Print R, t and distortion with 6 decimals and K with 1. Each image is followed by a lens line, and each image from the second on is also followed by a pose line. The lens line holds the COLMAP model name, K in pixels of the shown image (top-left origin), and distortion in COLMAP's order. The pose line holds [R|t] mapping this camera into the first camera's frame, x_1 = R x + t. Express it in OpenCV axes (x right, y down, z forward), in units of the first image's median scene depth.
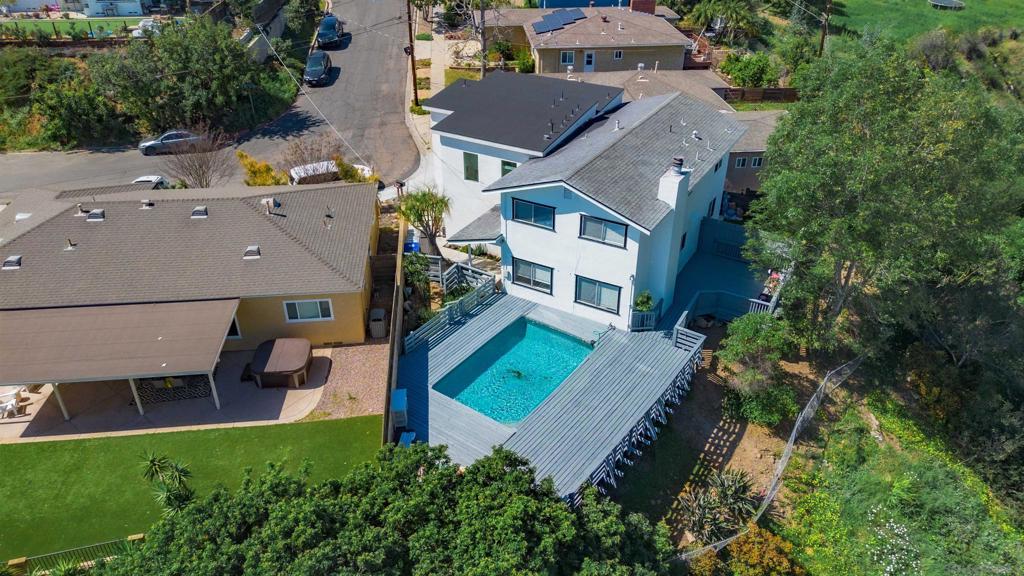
lens RADIAL K [[711.9, 0, 512.0], [0, 711.9, 288.0], [0, 0, 1]] dist [0.058802, -0.048522]
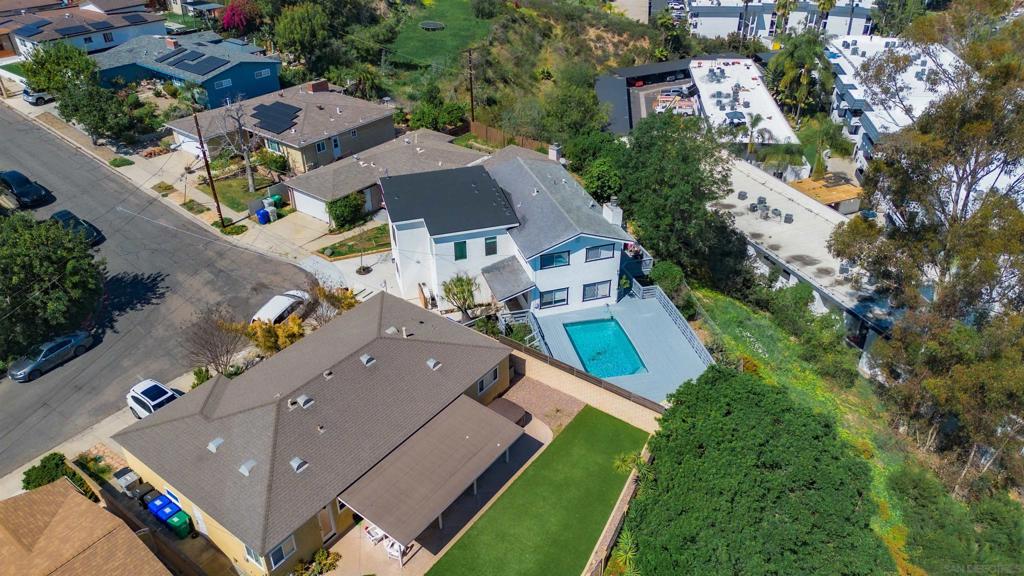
lens RADIAL K [[711.9, 0, 512.0], [0, 711.9, 288.0], [0, 0, 1]] dist [0.058802, -0.048522]
pose [[0.673467, -0.396227, 0.624056, -1.003071], [0.390084, 0.907592, 0.155281, -0.317528], [-0.627915, 0.138857, 0.765795, -0.130315]]
